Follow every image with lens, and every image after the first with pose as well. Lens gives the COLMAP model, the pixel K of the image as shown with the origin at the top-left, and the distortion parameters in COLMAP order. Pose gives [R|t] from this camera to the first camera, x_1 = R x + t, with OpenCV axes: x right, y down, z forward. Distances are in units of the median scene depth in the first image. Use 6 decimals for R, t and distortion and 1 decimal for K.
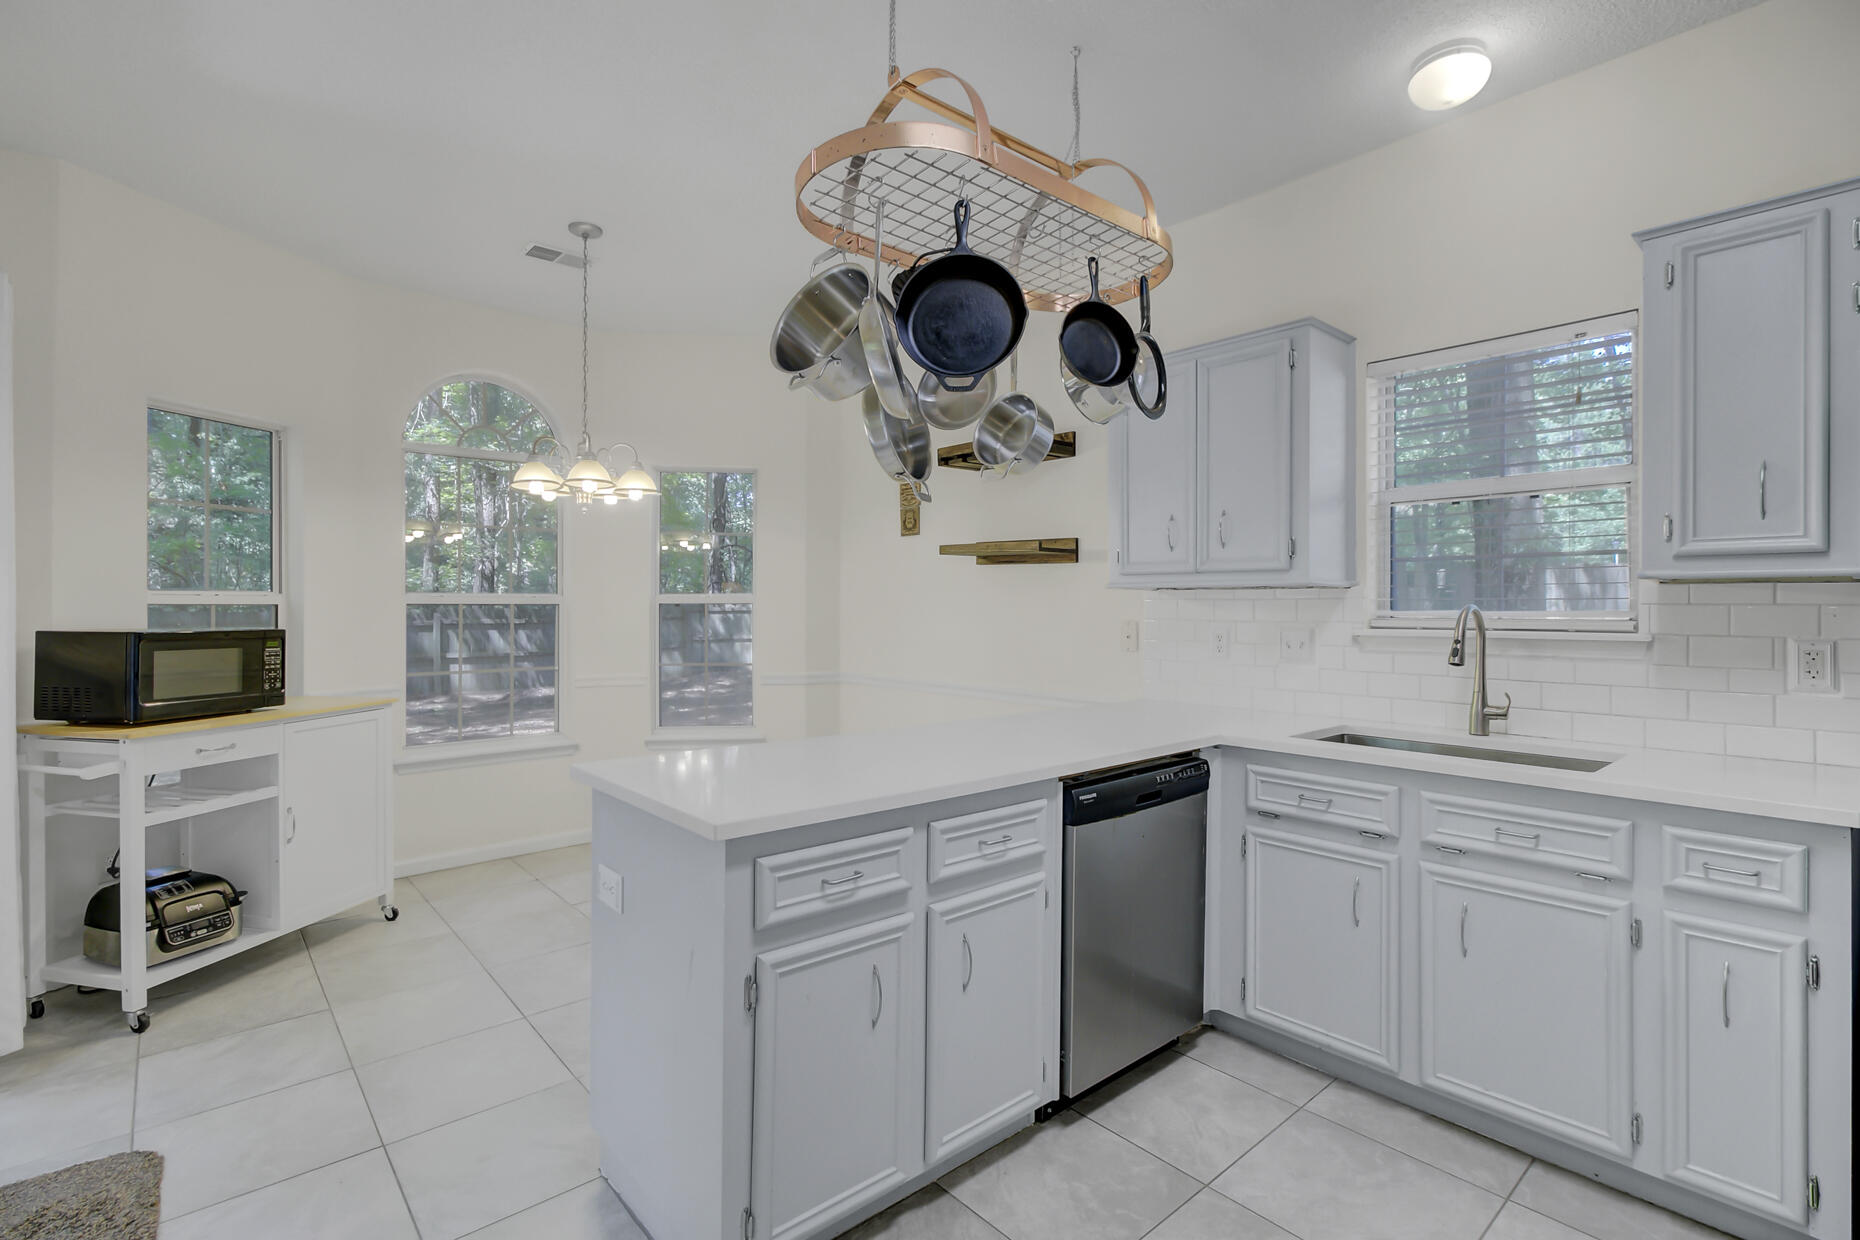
lens RADIAL K [[875.9, 0, 917.7], [0, 875.9, 606.0], [0, 0, 1]] dist [-0.007770, 0.005453]
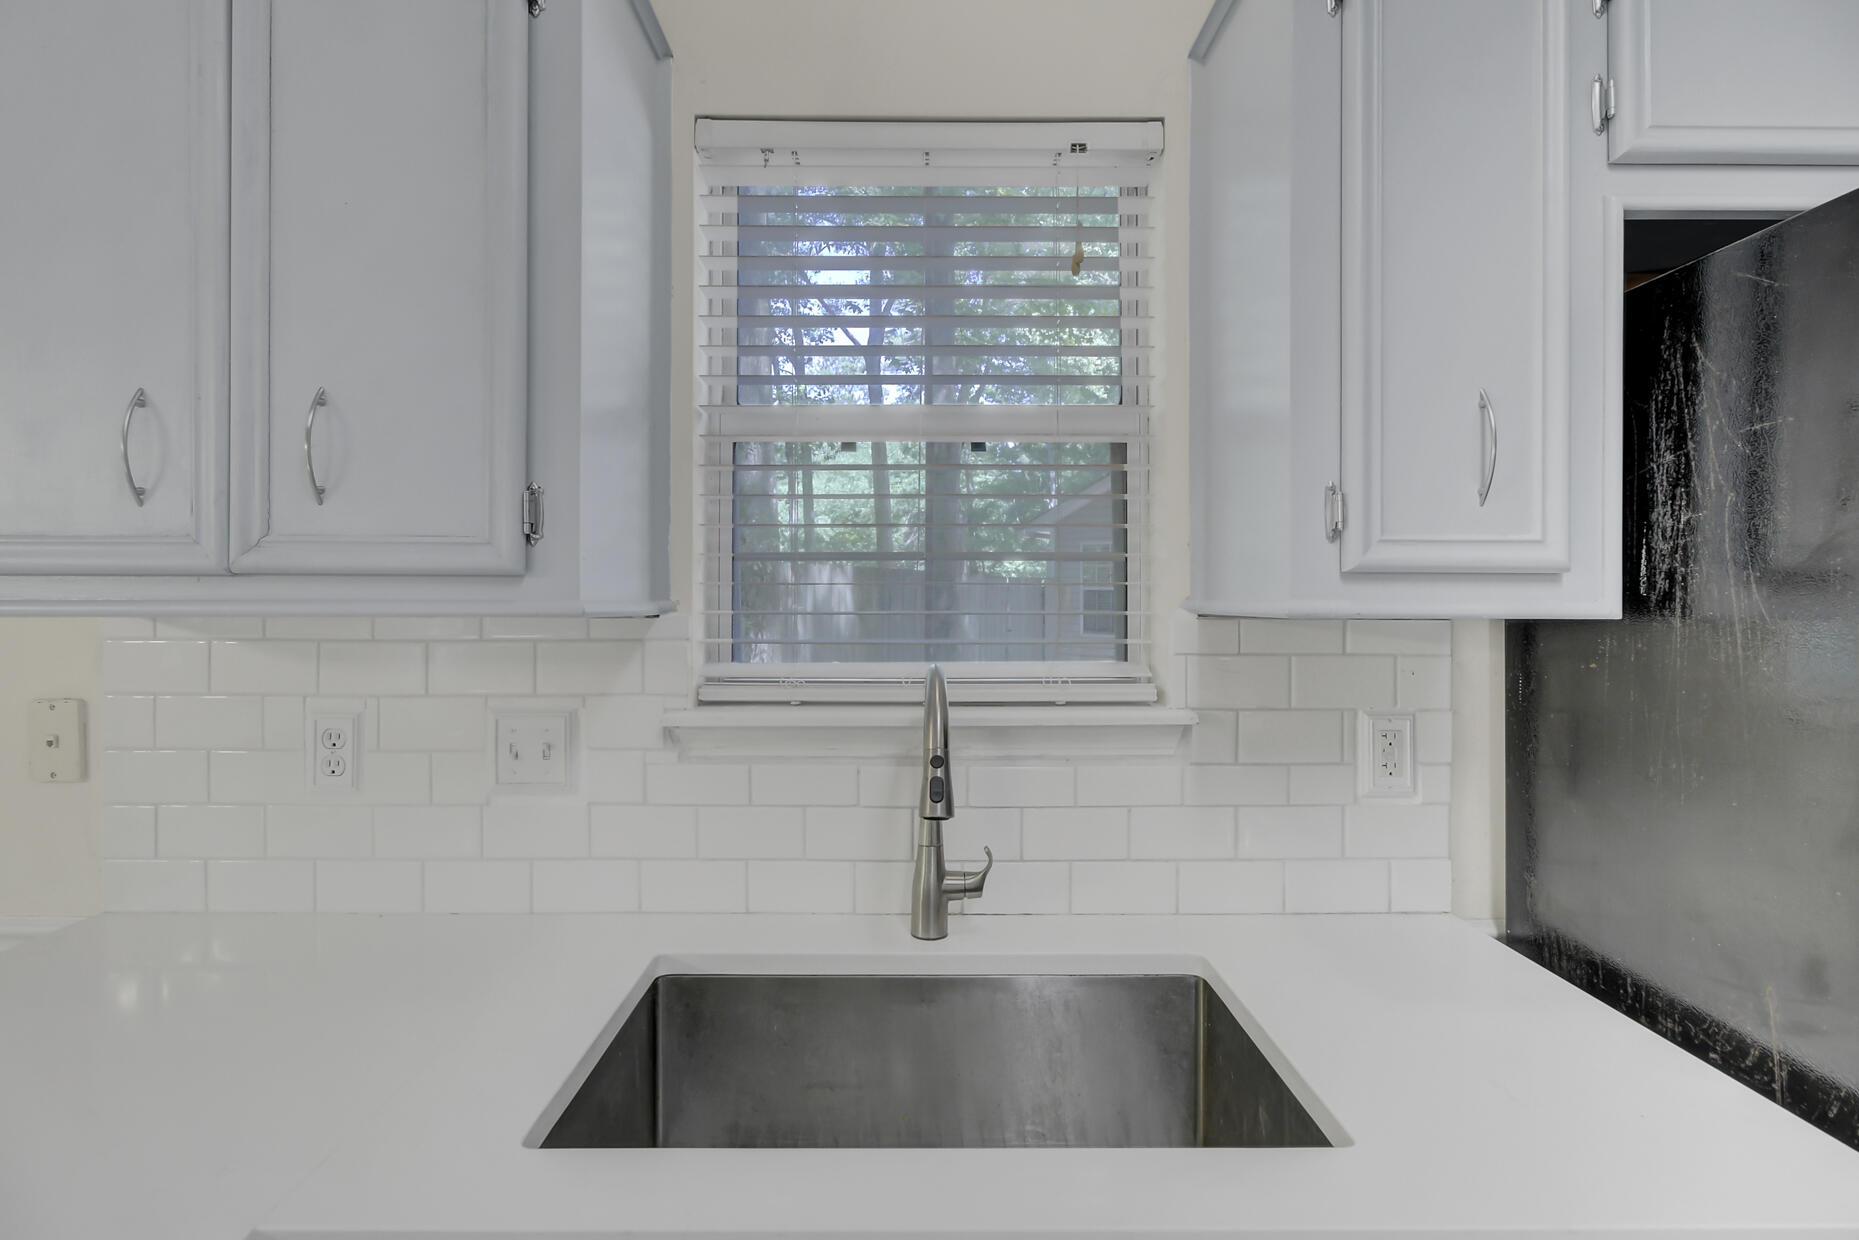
lens RADIAL K [[875.5, 0, 920.5], [0, 875.5, 607.1], [0, 0, 1]] dist [-0.007770, 0.005453]
pose [[0.652195, -0.009407, 0.757993, 0.283606], [-0.000493, 0.999918, 0.012834, -0.035812], [-0.758051, -0.008743, 0.652137, 0.701021]]
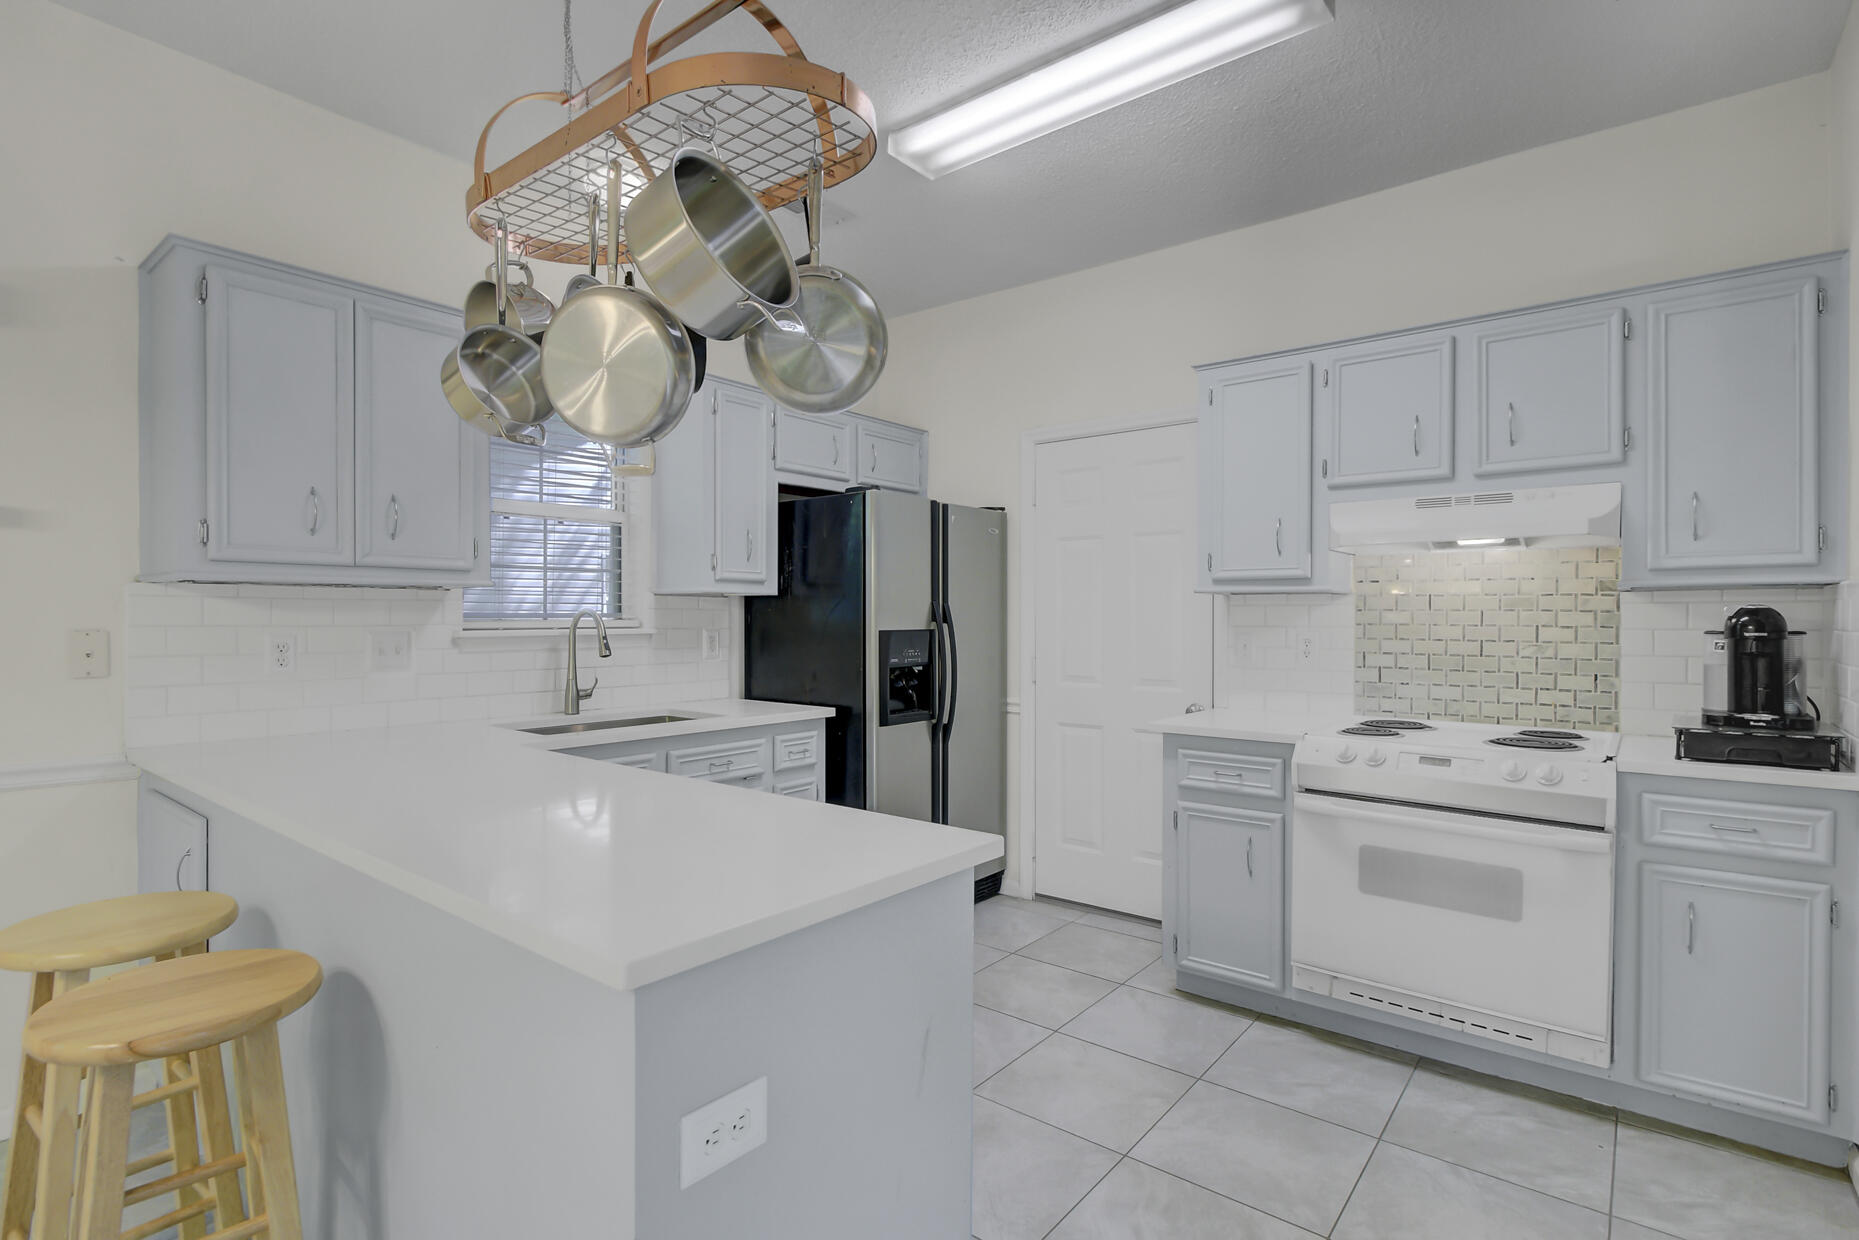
lens RADIAL K [[898.3, 0, 924.3], [0, 898.3, 619.4], [0, 0, 1]] dist [0.000585, -0.000876]
pose [[-0.177250, -0.007415, 0.984138, -0.694689], [-0.005717, 0.999963, 0.006505, 0.003499], [-0.984149, -0.004473, -0.177286, 0.741392]]
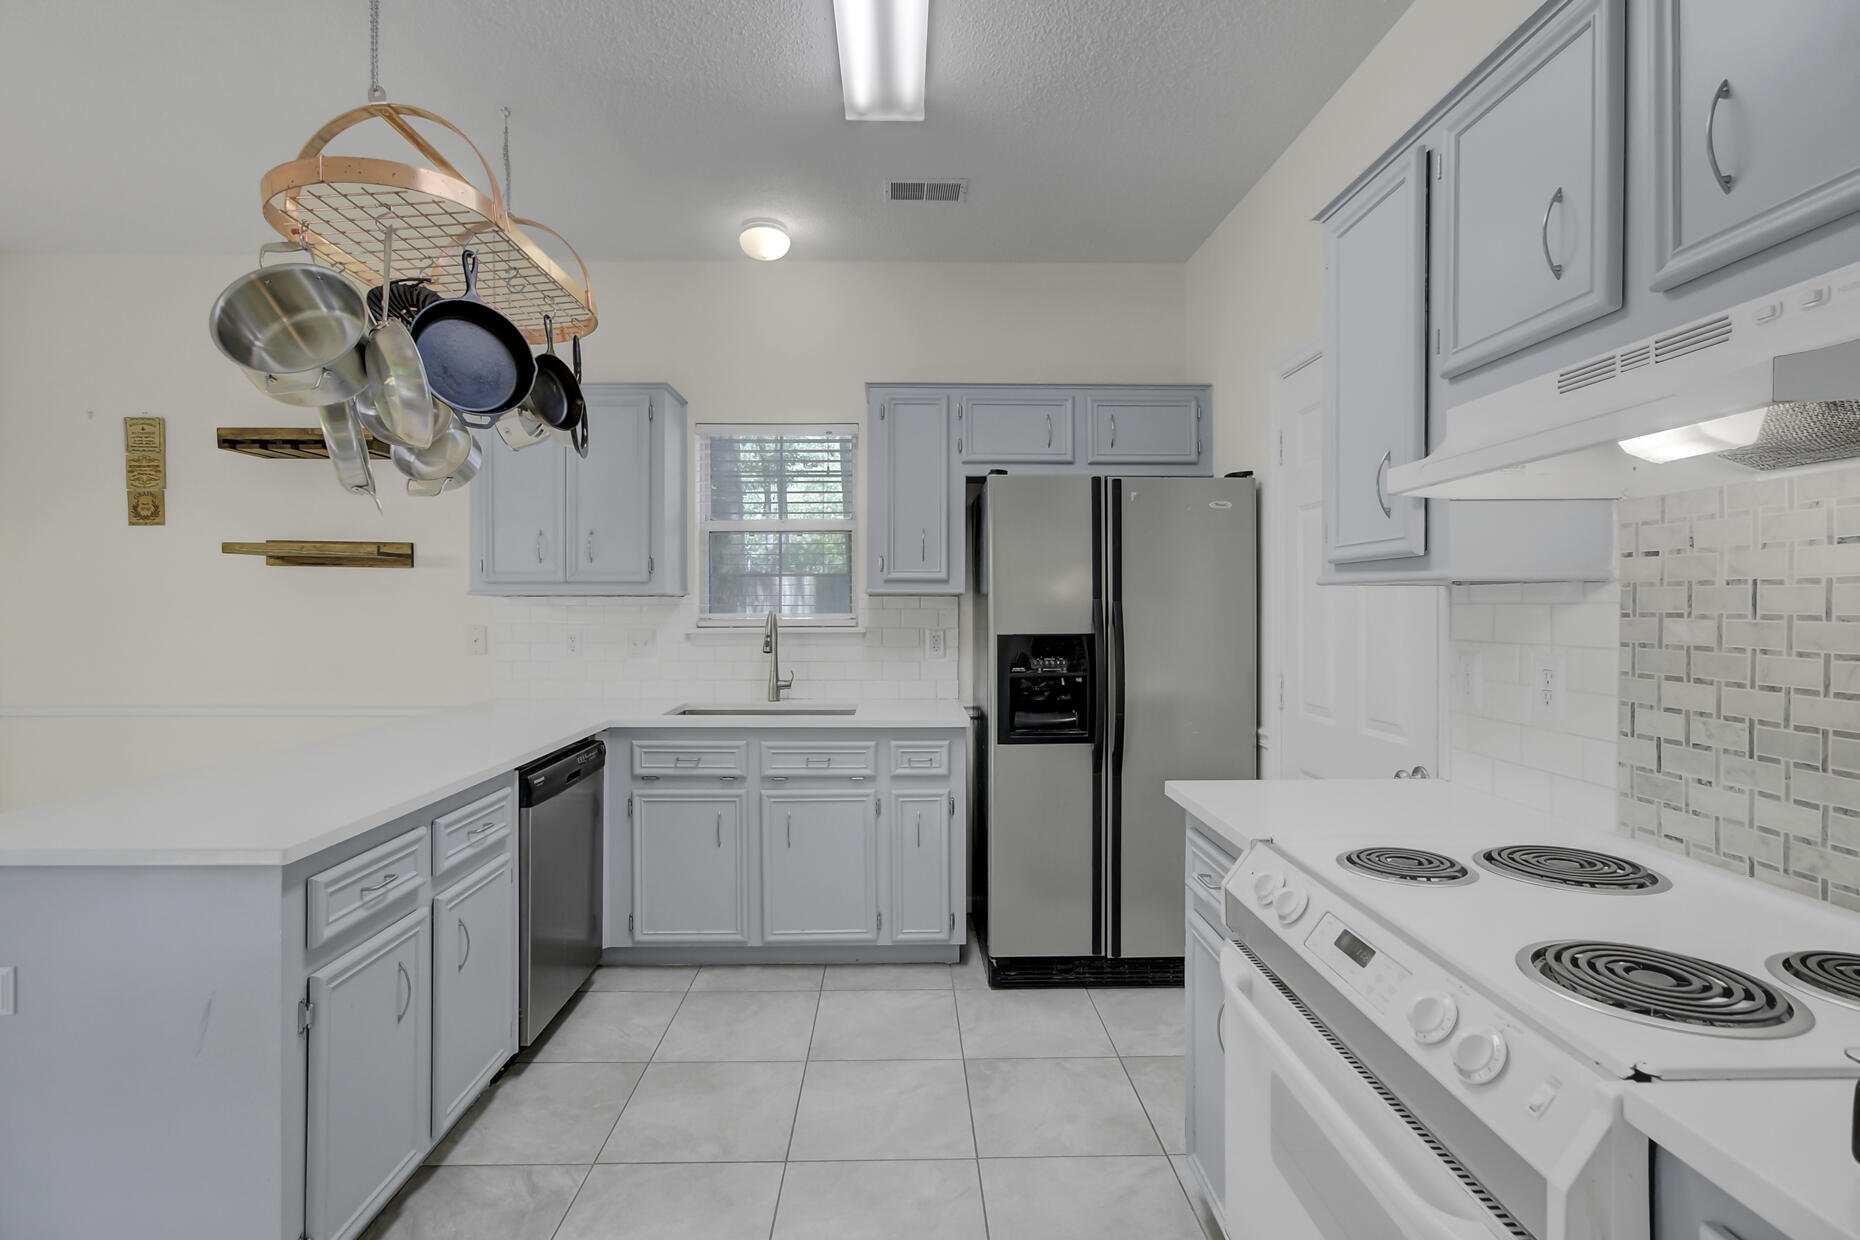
lens RADIAL K [[875.9, 0, 921.1], [0, 875.9, 612.9], [0, 0, 1]] dist [-0.007770, 0.005453]
pose [[0.639172, -0.011119, 0.768983, -0.308536], [0.001801, 0.999914, 0.012961, -0.014737], [-0.769062, -0.006900, 0.639137, -0.102403]]
